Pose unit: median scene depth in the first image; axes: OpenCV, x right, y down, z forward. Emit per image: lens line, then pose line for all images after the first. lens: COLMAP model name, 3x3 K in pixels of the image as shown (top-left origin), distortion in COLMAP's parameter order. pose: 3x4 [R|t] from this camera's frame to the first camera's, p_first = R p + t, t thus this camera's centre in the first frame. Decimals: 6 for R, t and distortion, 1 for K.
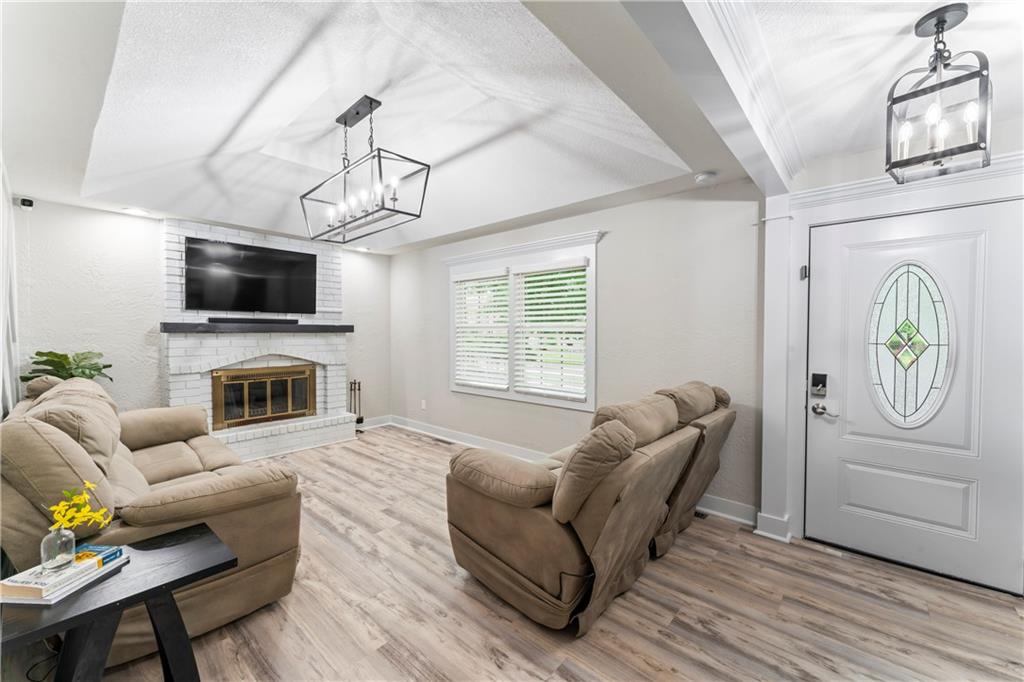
lens RADIAL K [[404.5, 0, 512.0], [0, 404.5, 341.0], [0, 0, 1]] dist [-0.008487, 0.000098]
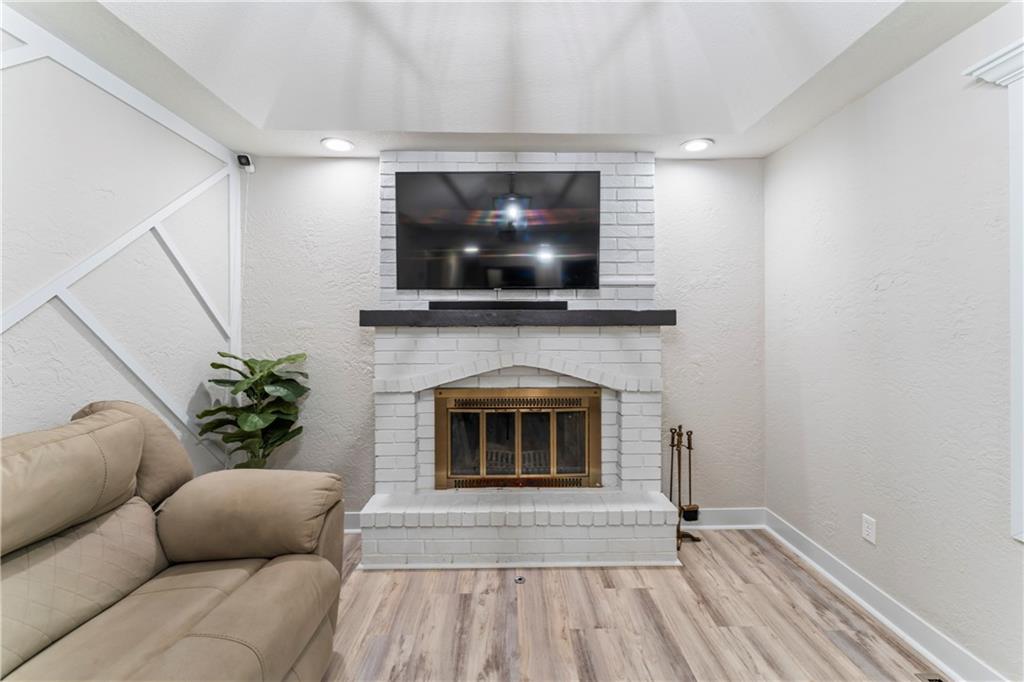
lens RADIAL K [[410.6, 0, 513.3], [0, 410.6, 325.9], [0, 0, 1]] dist [0.000335, 0.000121]
pose [[0.673910, -0.004085, -0.738802, -0.198041], [-0.013846, 0.999739, -0.018157, -0.010892], [0.738684, 0.022466, 0.673678, 0.637262]]
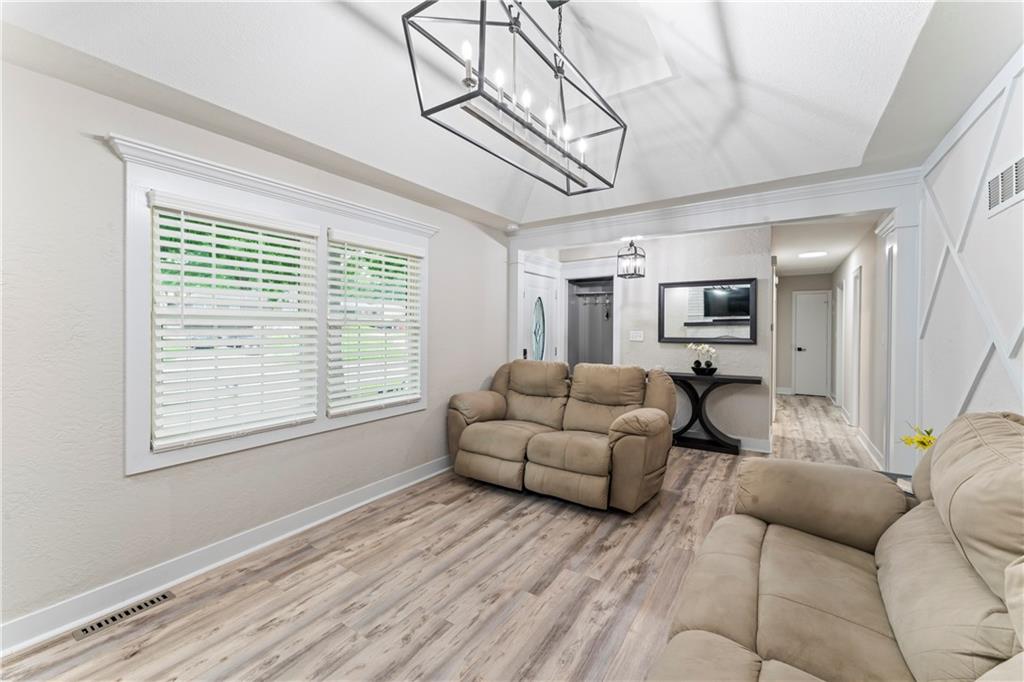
lens RADIAL K [[408.8, 0, 509.7], [0, 408.8, 337.4], [0, 0, 1]] dist [0.000617, -0.000034]
pose [[-0.127126, -0.024399, 0.991586, -0.673482], [0.023171, 0.999352, 0.027560, -0.018469], [-0.991616, 0.026479, -0.126479, 0.770077]]
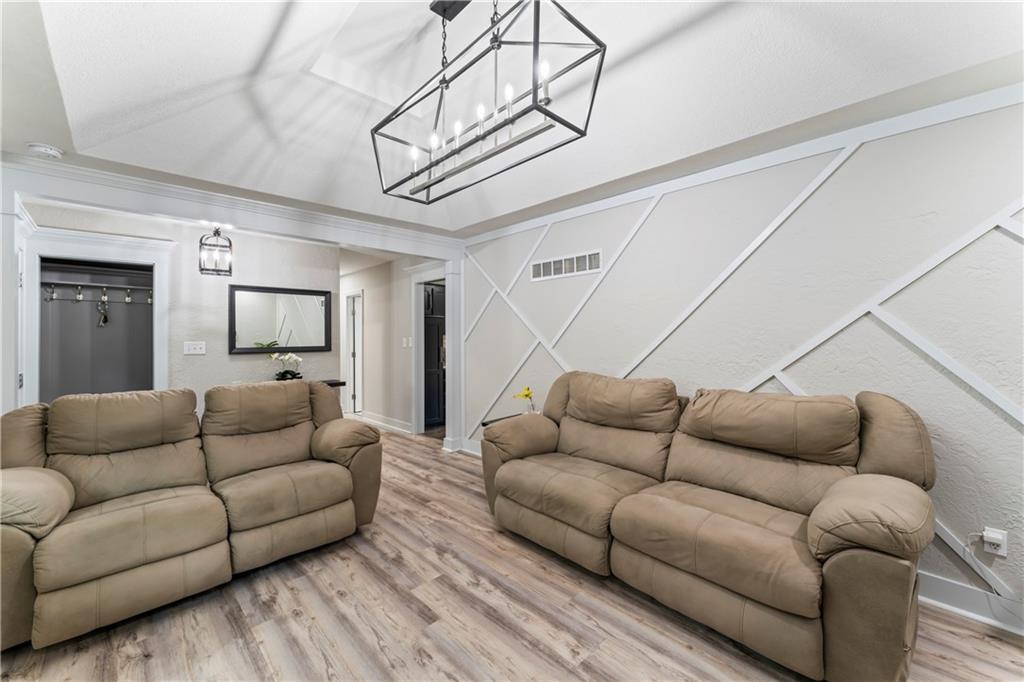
lens RADIAL K [[408.8, 0, 509.7], [0, 408.8, 337.4], [0, 0, 1]] dist [0.000617, -0.000034]
pose [[-0.996322, 0.006455, 0.085446, -0.338213], [0.009110, 0.999487, 0.030719, -0.026631], [-0.085204, 0.031385, -0.995869, 1.109605]]
